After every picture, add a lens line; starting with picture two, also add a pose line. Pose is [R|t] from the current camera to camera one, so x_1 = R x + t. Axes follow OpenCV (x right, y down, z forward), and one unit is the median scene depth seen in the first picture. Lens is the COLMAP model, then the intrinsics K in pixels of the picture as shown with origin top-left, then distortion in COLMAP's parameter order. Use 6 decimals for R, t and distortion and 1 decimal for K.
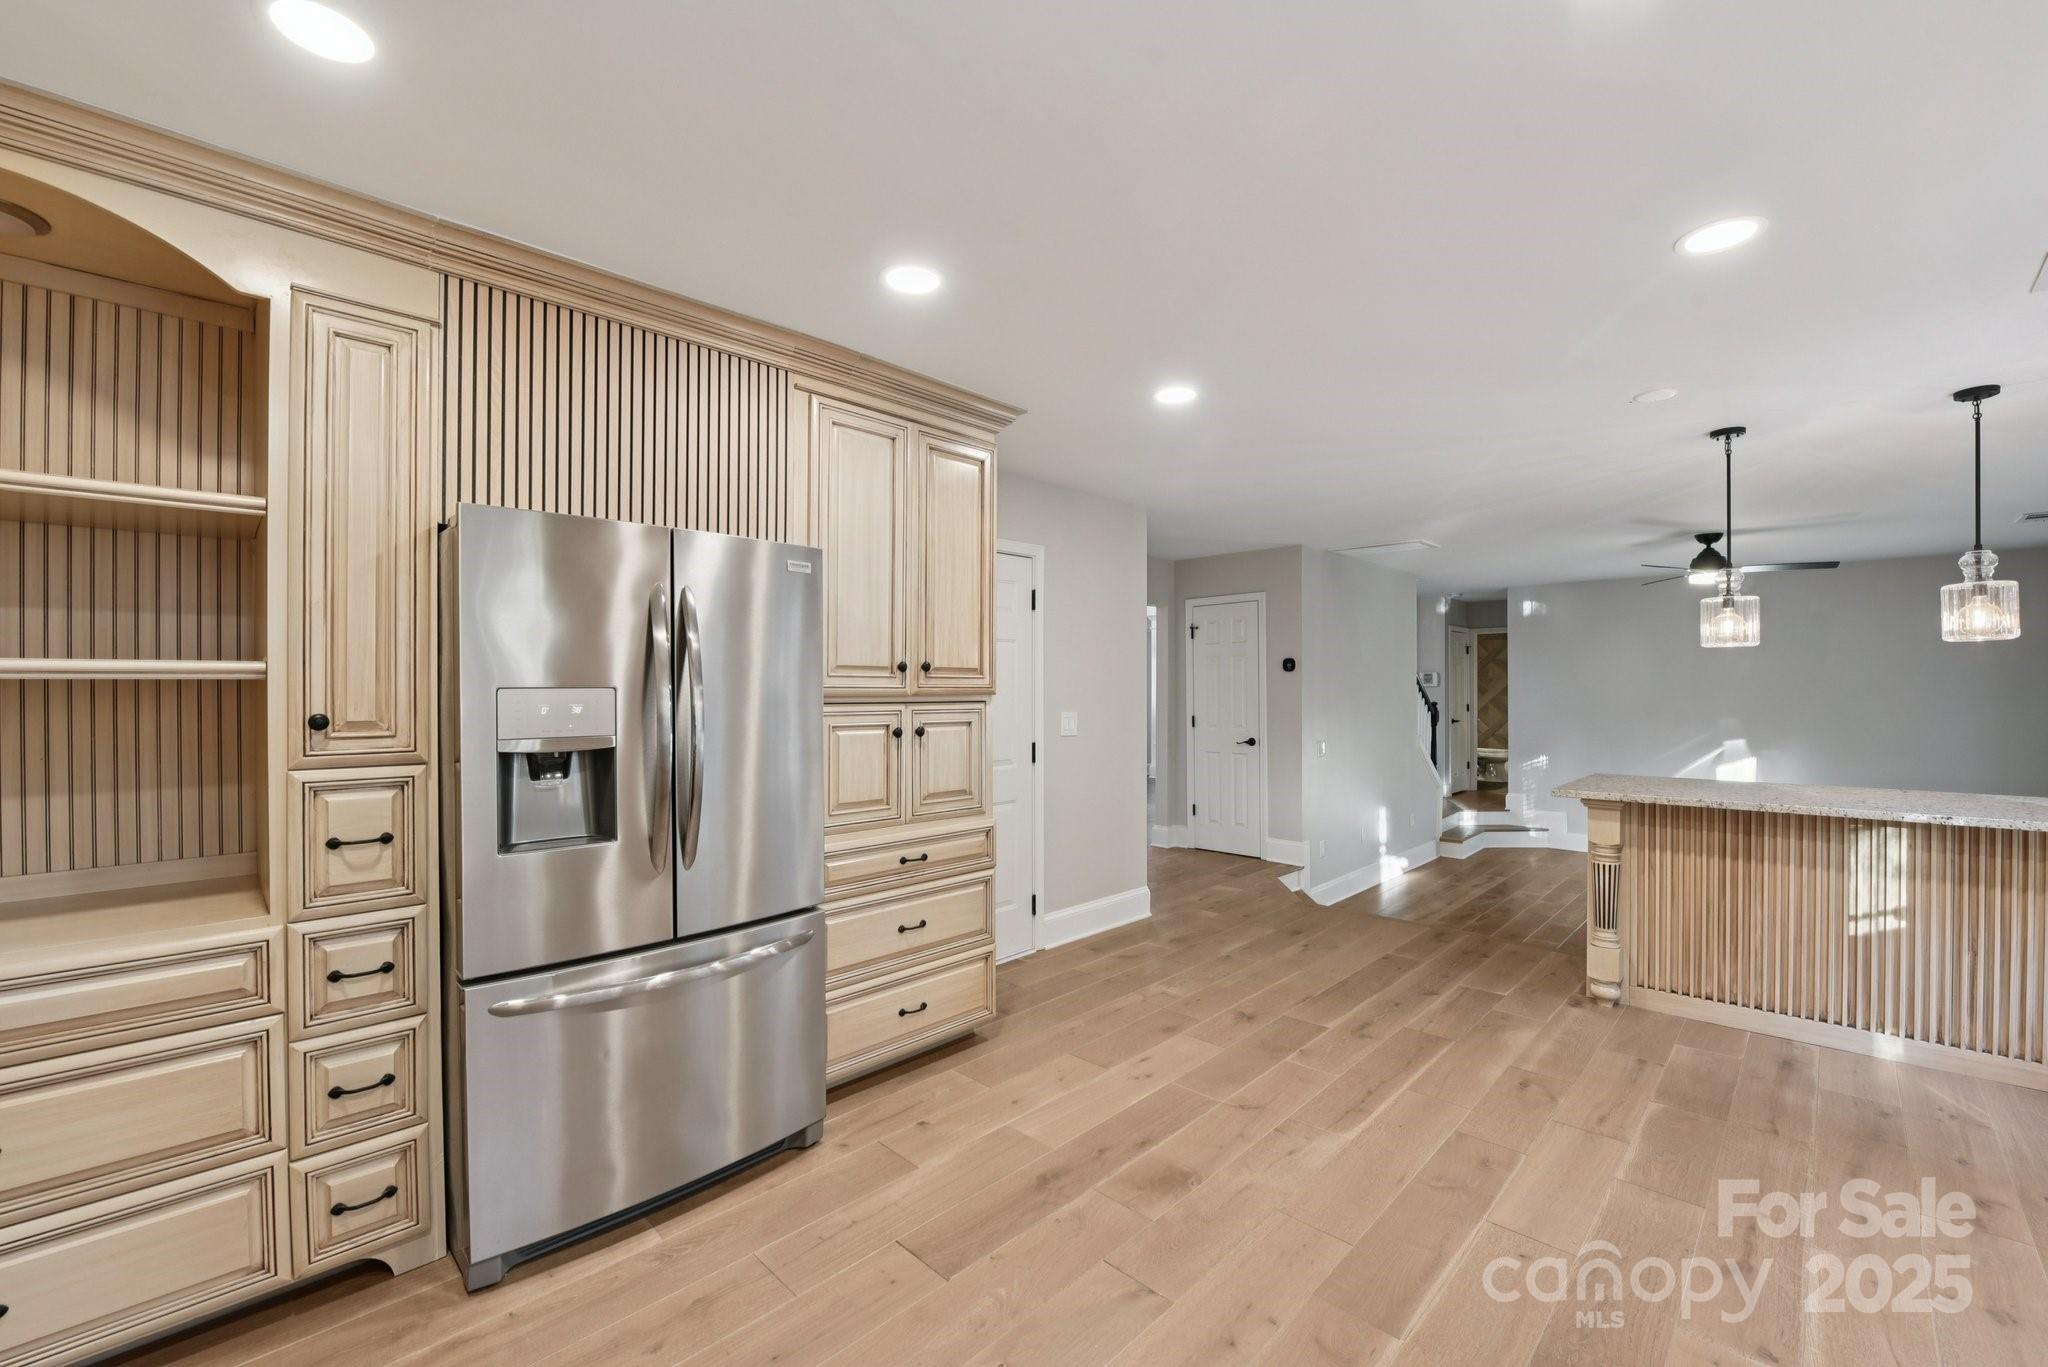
lens RADIAL K [[836.8, 0, 1035.9], [0, 836.8, 690.4], [0, 0, 1]] dist [-0.011010, -0.000548]
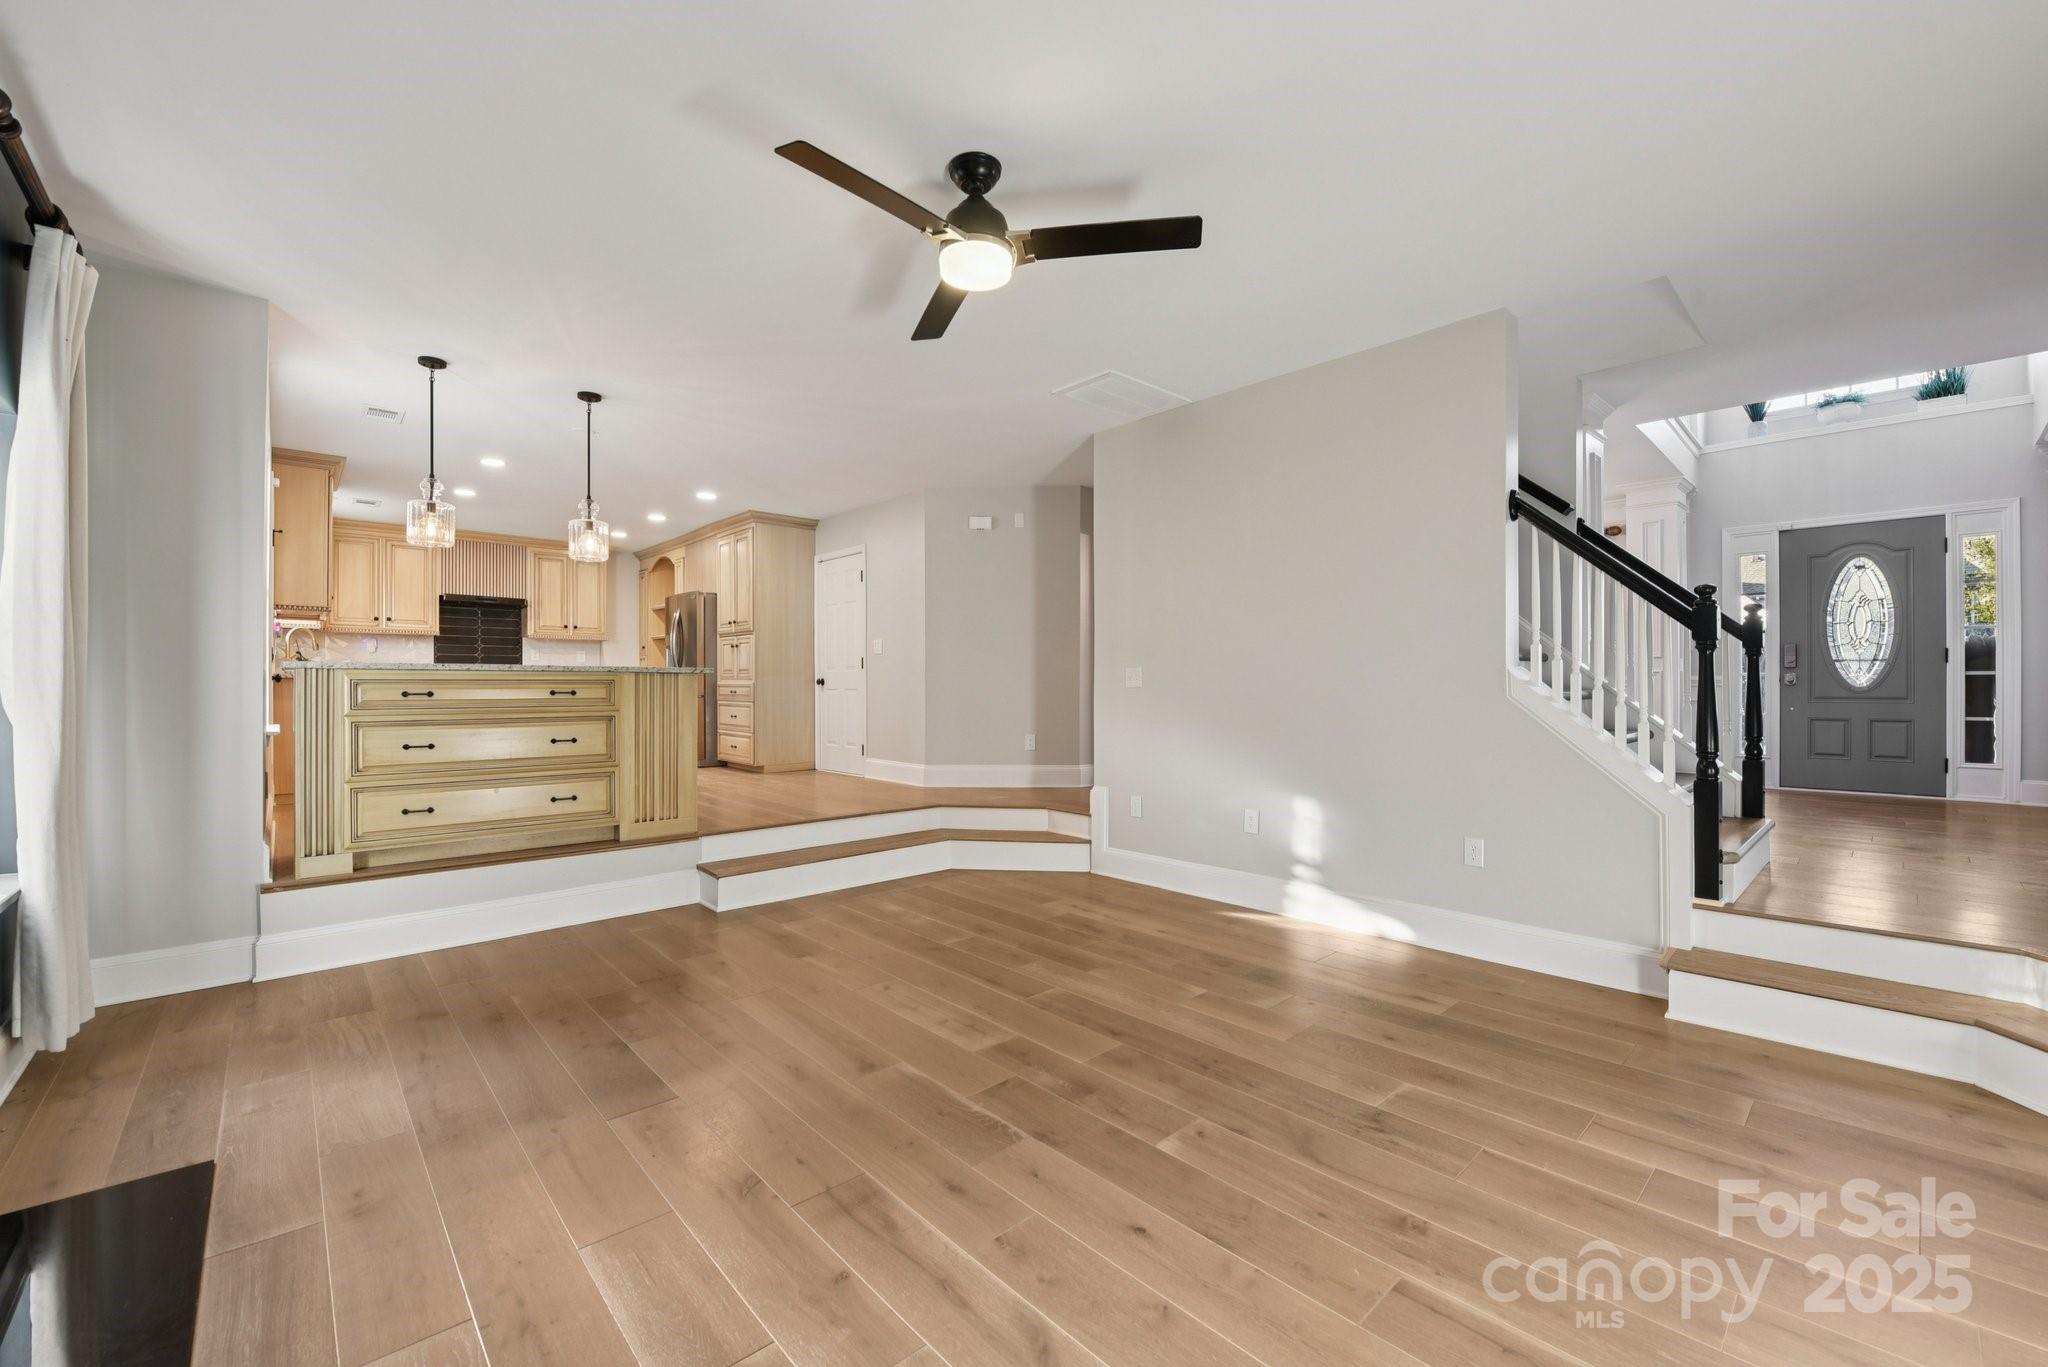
lens RADIAL K [[824.5, 0, 1027.5], [0, 824.5, 683.9], [0, 0, 1]] dist [-0.017750, -0.000132]
pose [[-0.058419, 0.004213, -0.998283, 2.398237], [-0.002099, 0.999988, 0.004343, 0.154153], [0.998290, 0.002349, -0.058410, 2.037806]]
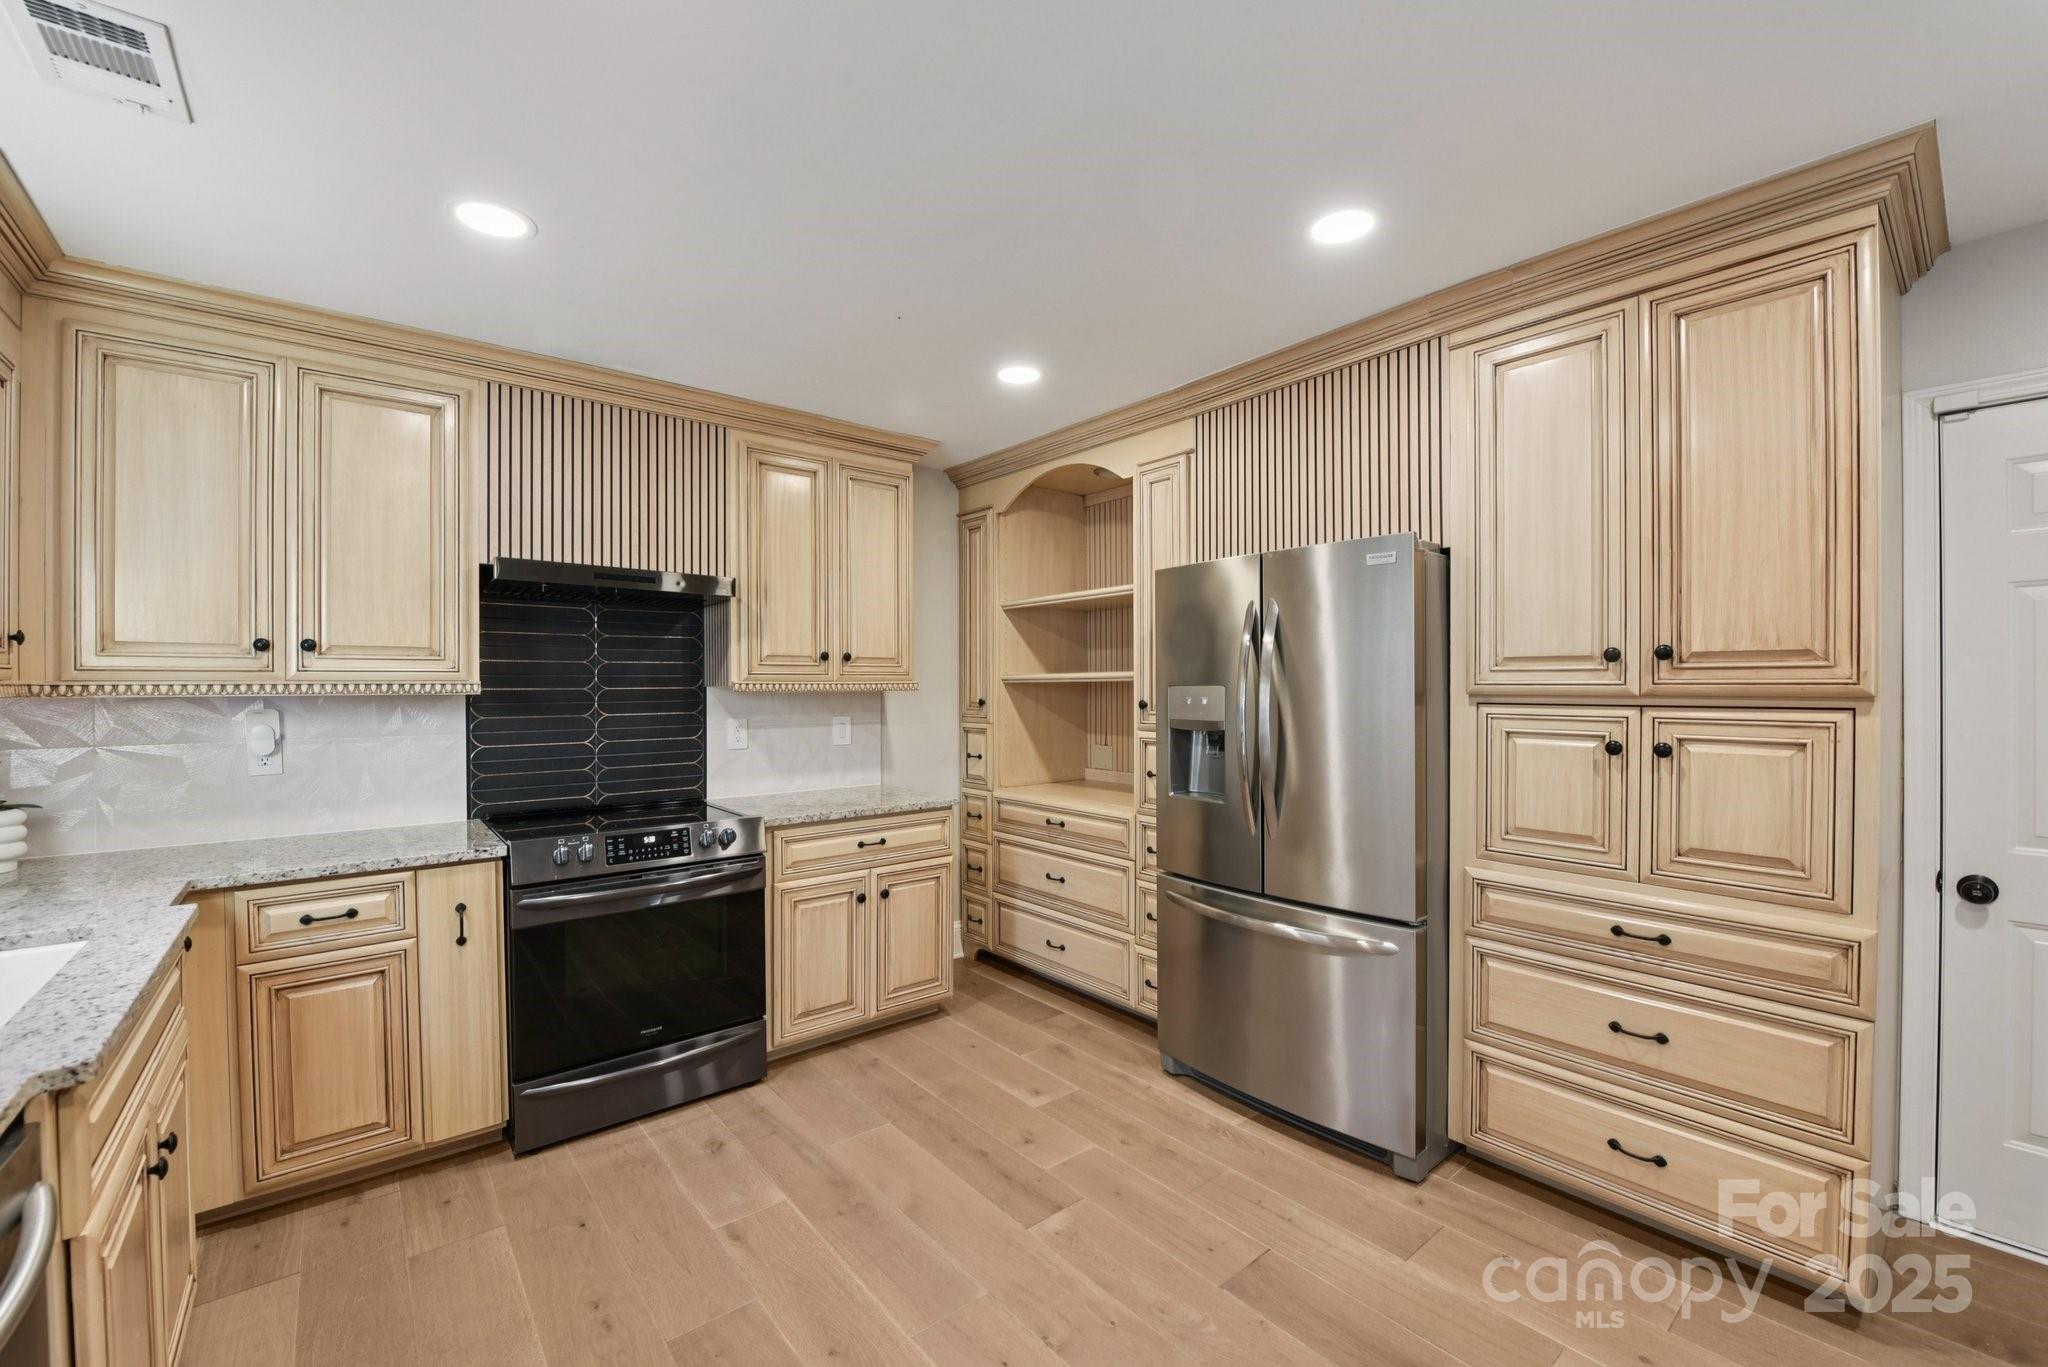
lens RADIAL K [[836.8, 0, 1021.4], [0, 836.8, 690.2], [0, 0, 1]] dist [-0.011010, -0.000548]
pose [[-0.111618, 0.008204, -0.993717, 0.559408], [0.001497, 0.999966, 0.008088, -0.004482], [0.993750, -0.000585, -0.111627, 0.549507]]
